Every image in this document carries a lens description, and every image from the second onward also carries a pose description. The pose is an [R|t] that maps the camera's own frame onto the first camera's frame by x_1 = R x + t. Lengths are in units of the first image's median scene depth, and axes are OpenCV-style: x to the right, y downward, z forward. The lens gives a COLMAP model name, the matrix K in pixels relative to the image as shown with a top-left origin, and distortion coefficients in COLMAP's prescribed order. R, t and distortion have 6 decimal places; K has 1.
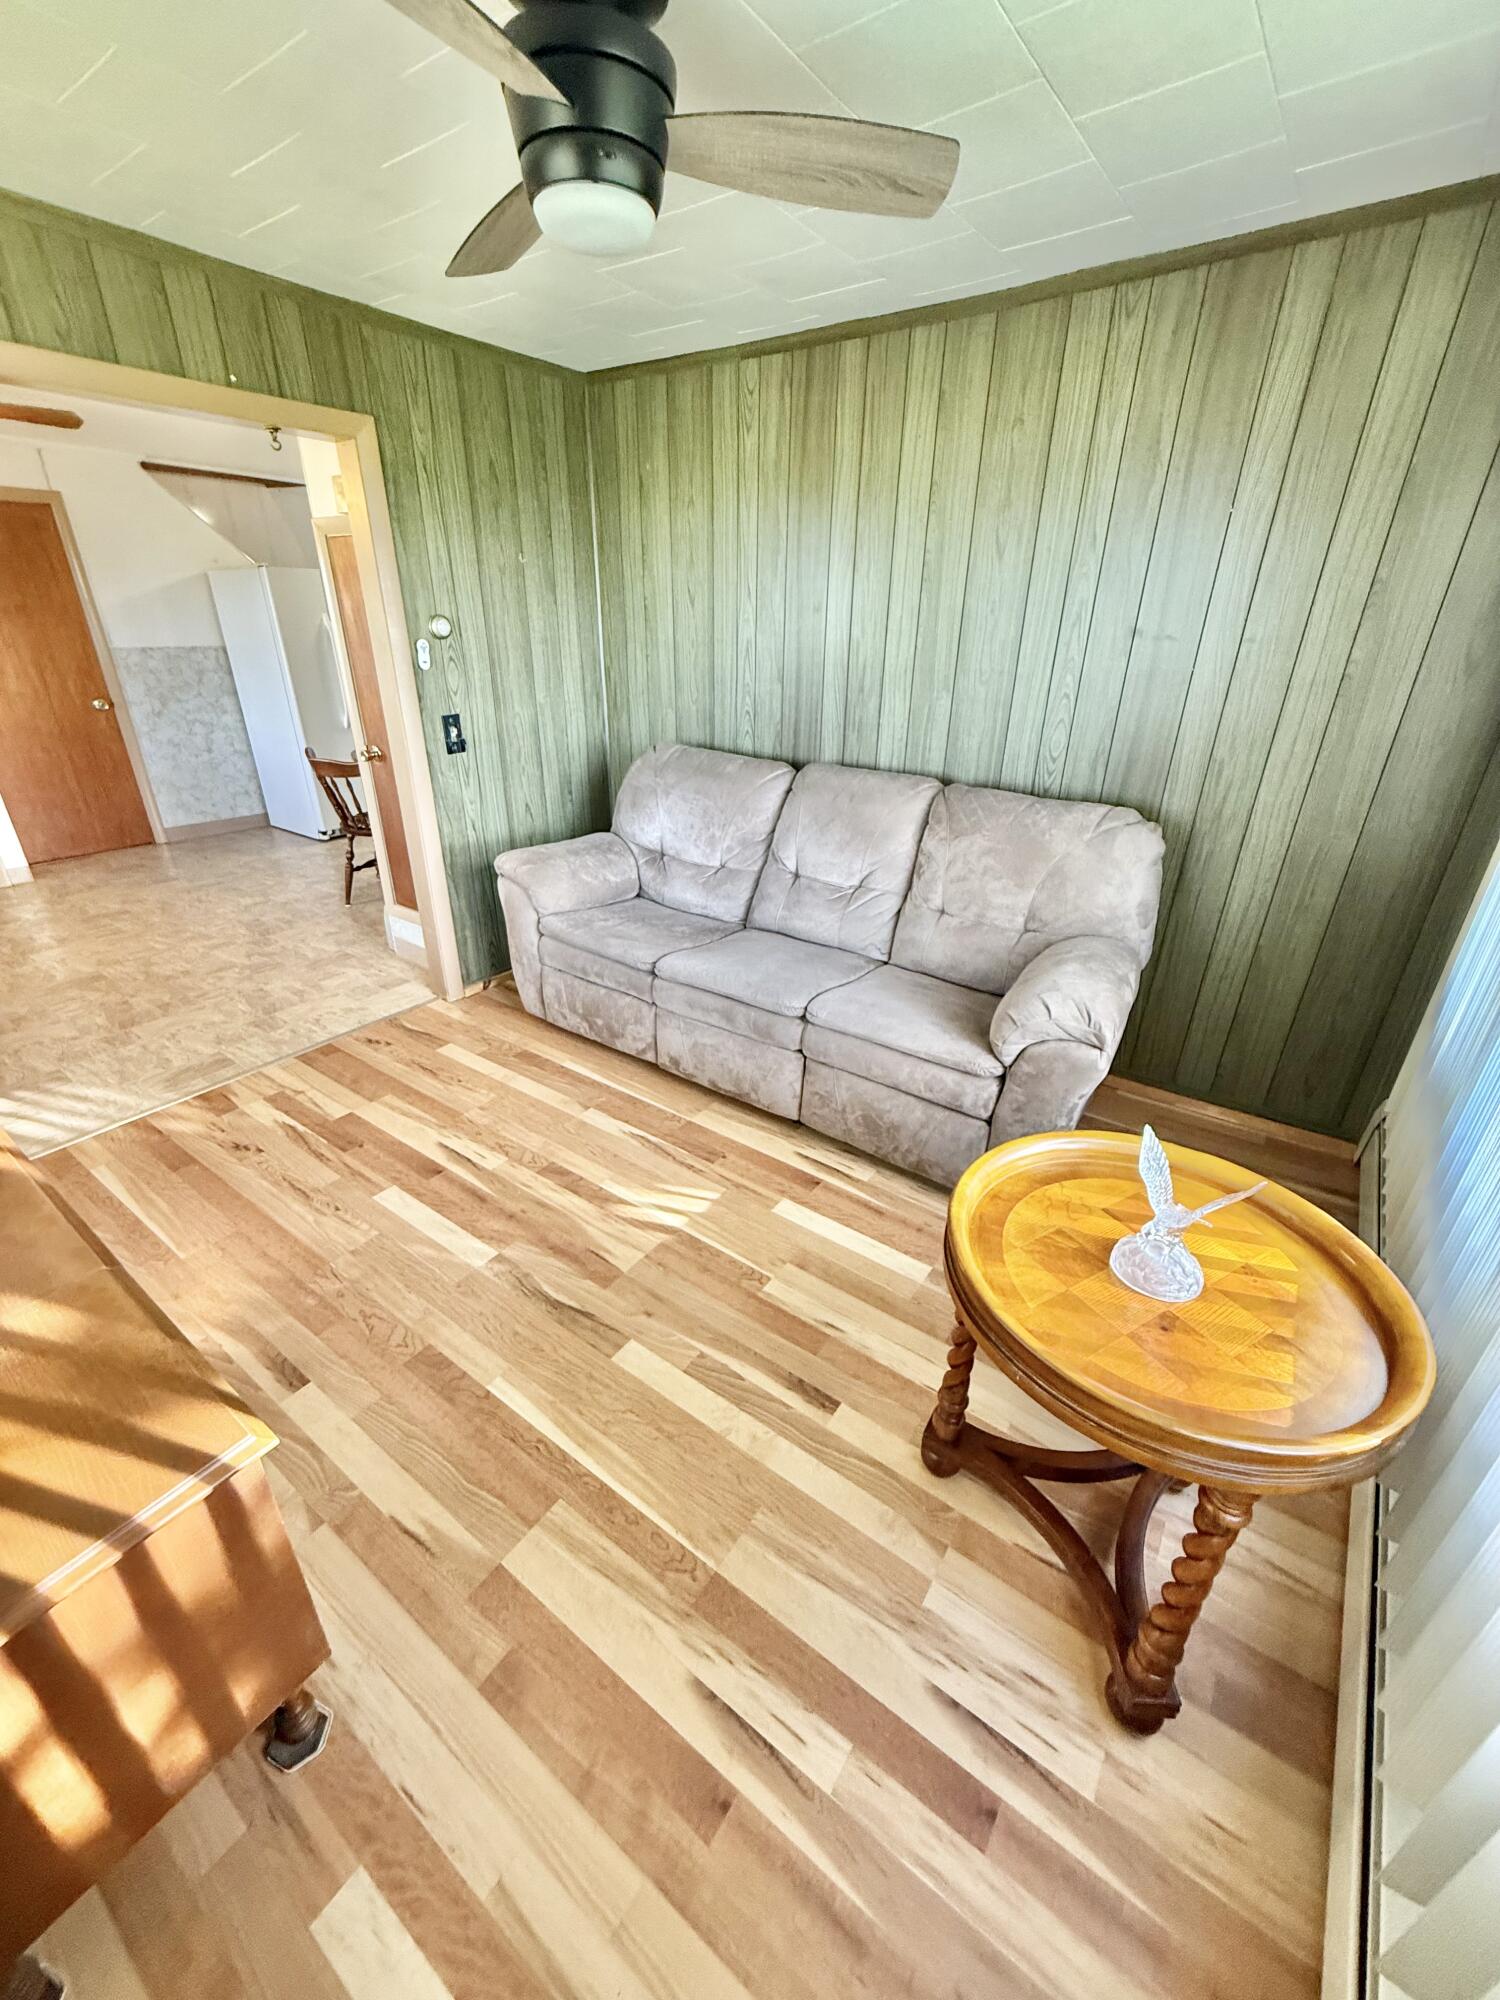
lens RADIAL K [[797.6, 0, 750.2], [0, 797.6, 996.2], [0, 0, 1]] dist [-0.001453, 0.000425]
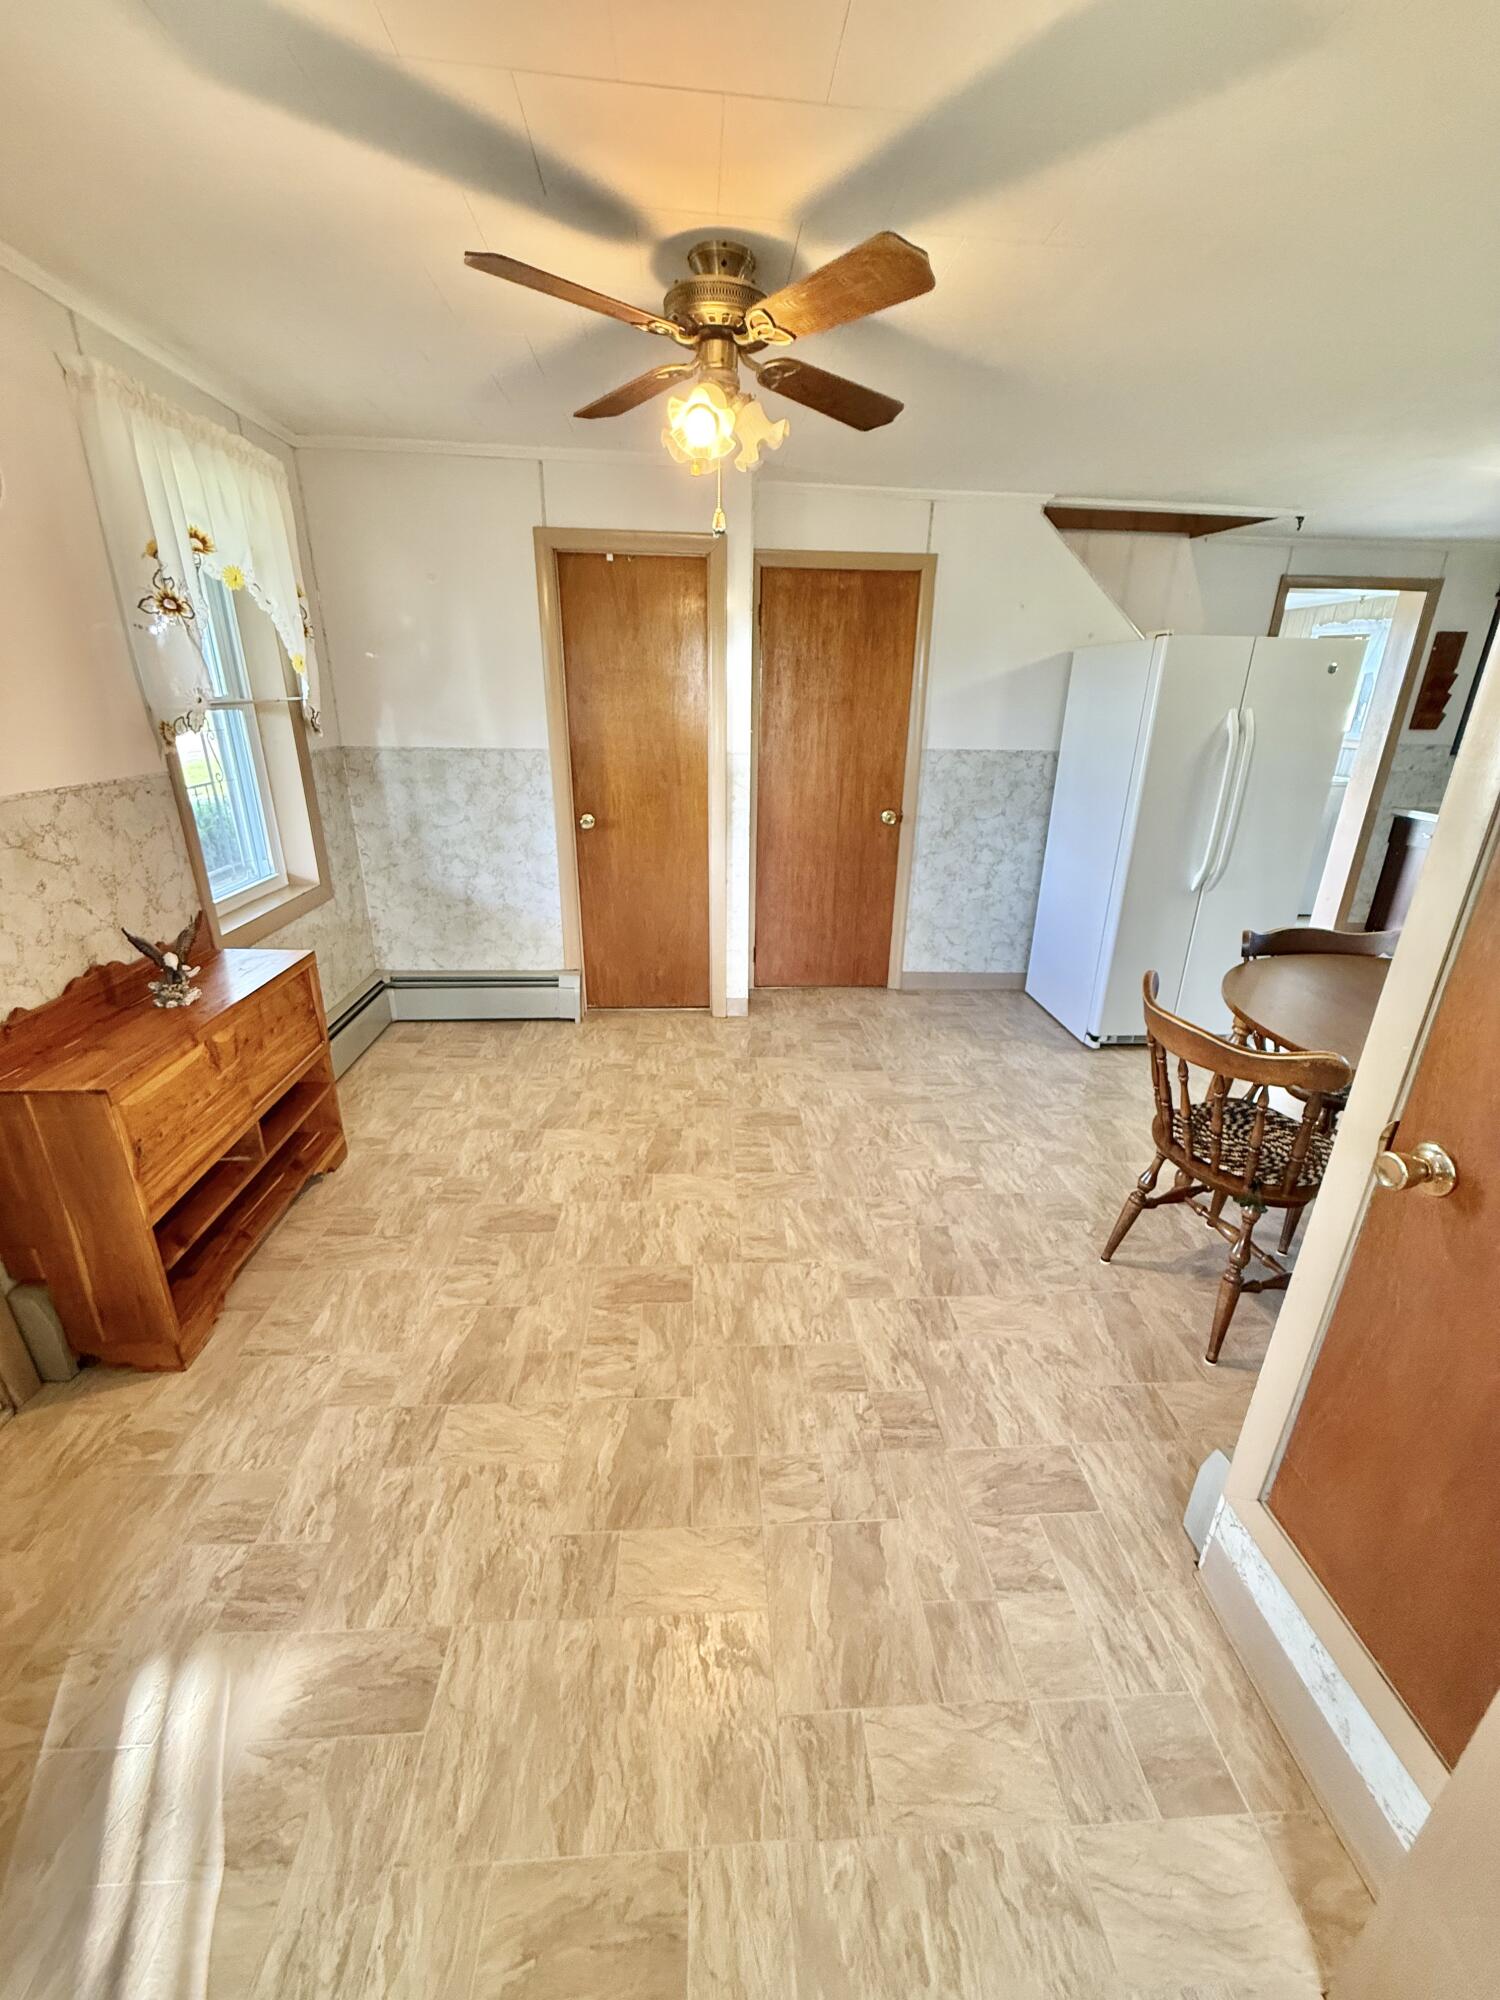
lens RADIAL K [[797.6, 0, 750.2], [0, 797.6, 996.2], [0, 0, 1]] dist [-0.001453, 0.000425]
pose [[0.637401, 0.270570, -0.721465, -0.500013], [-0.340187, 0.938942, 0.051582, -0.339319], [0.691370, 0.212554, 0.690527, 0.697465]]
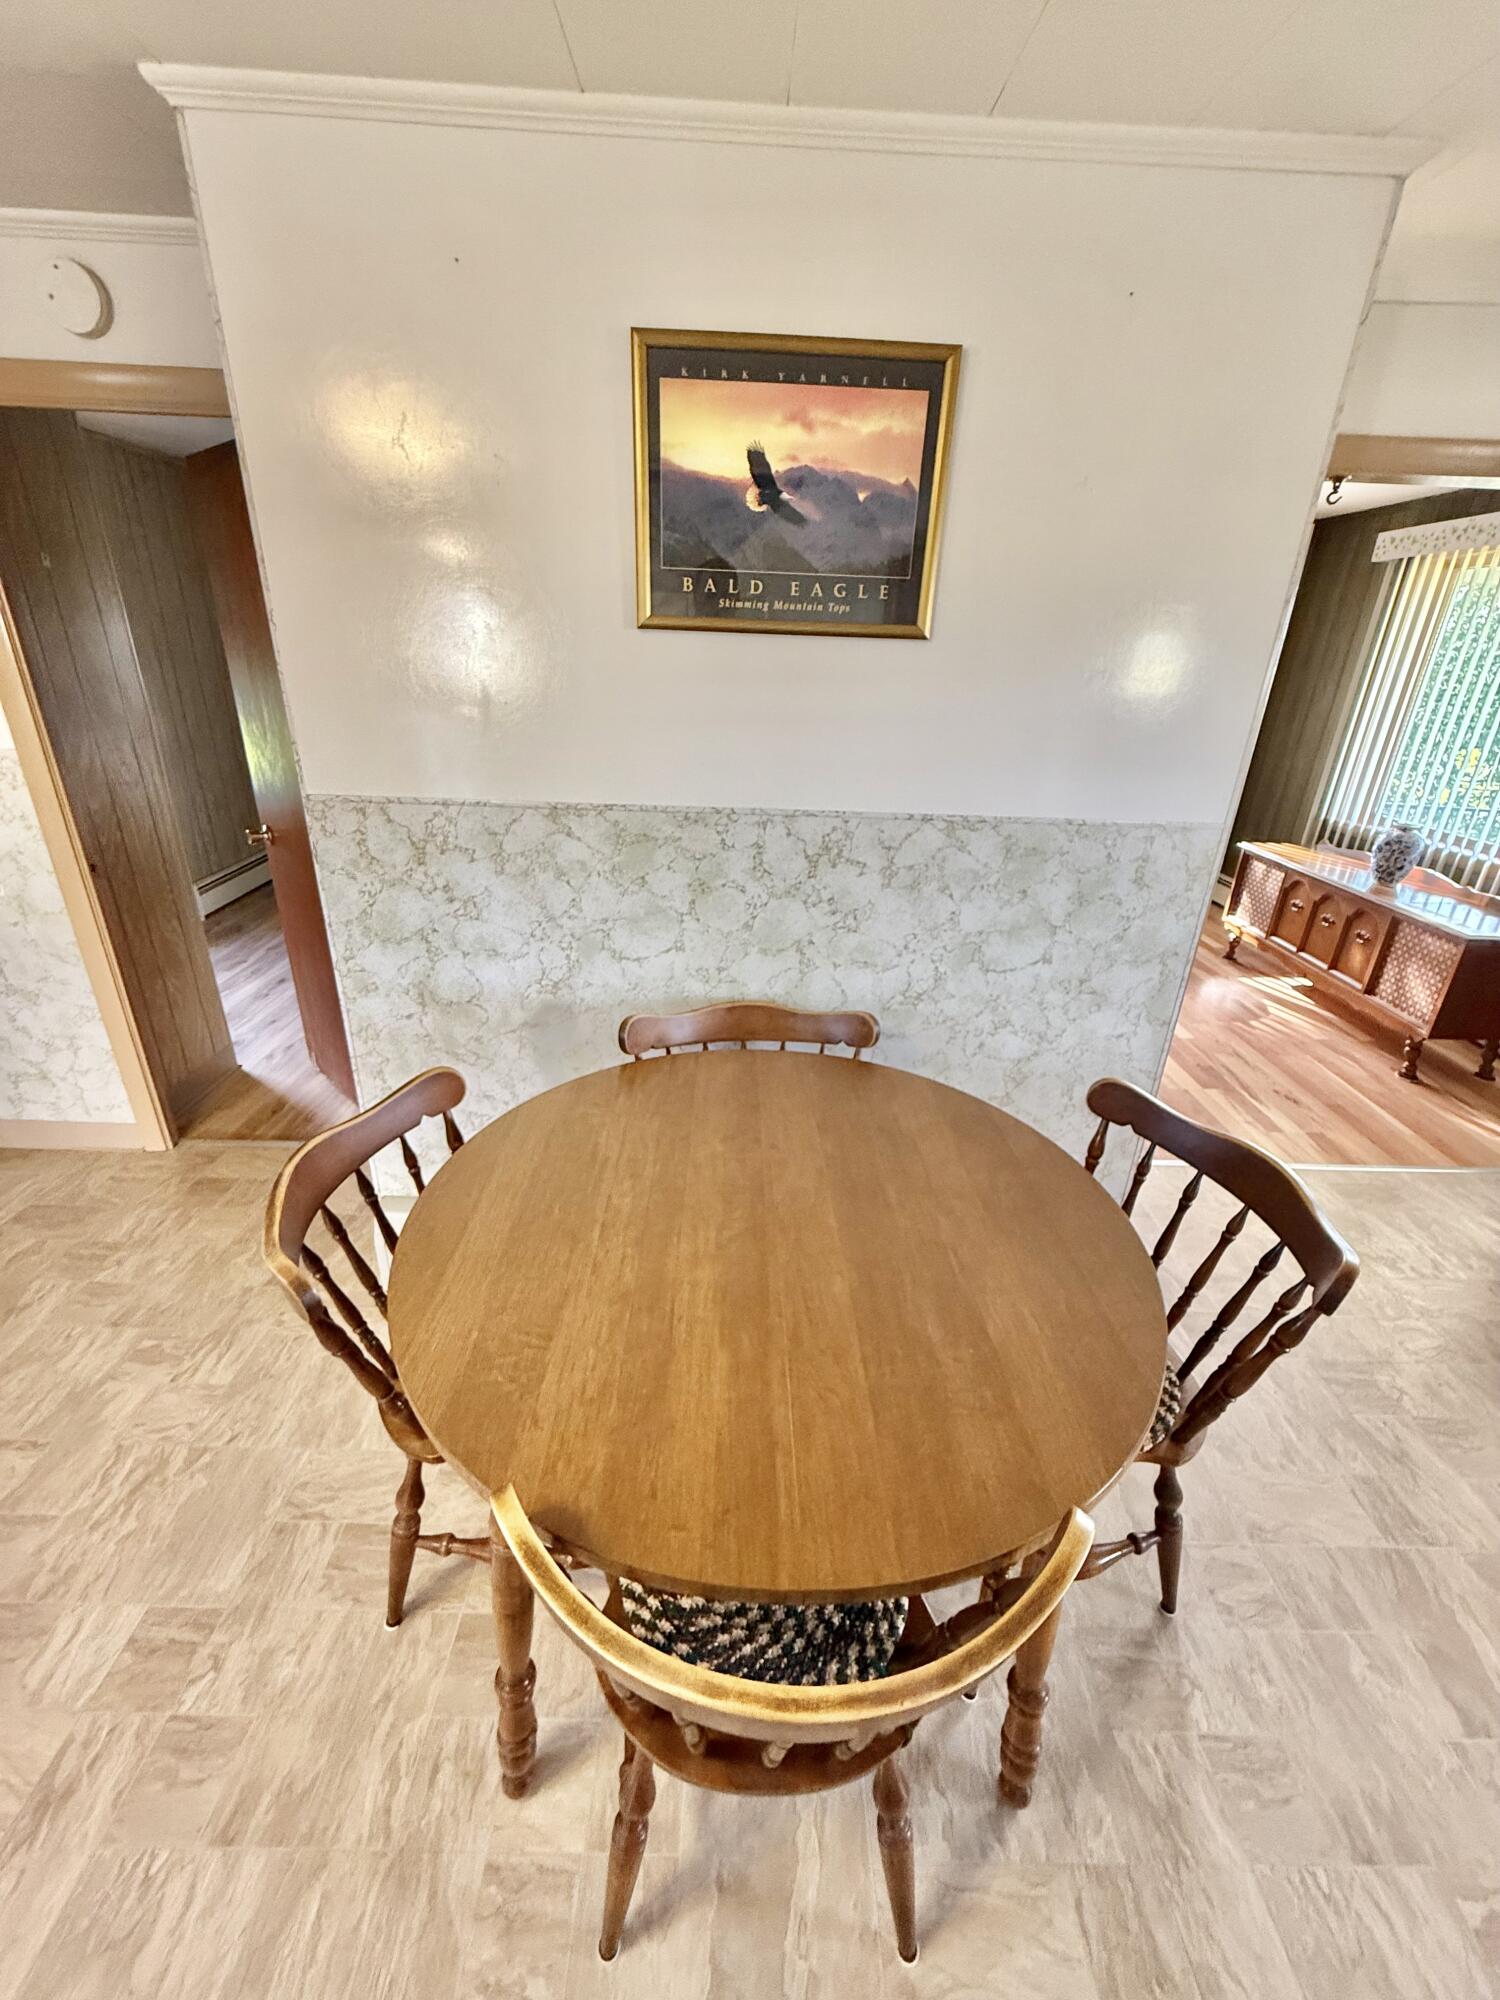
lens RADIAL K [[797.6, 0, 750.2], [0, 797.6, 996.2], [0, 0, 1]] dist [-0.001453, 0.000425]
pose [[-0.589048, -0.355968, 0.725472, -0.840529], [0.309095, 0.730236, 0.609275, -0.828843], [-0.746648, 0.583132, -0.320116, 1.655978]]
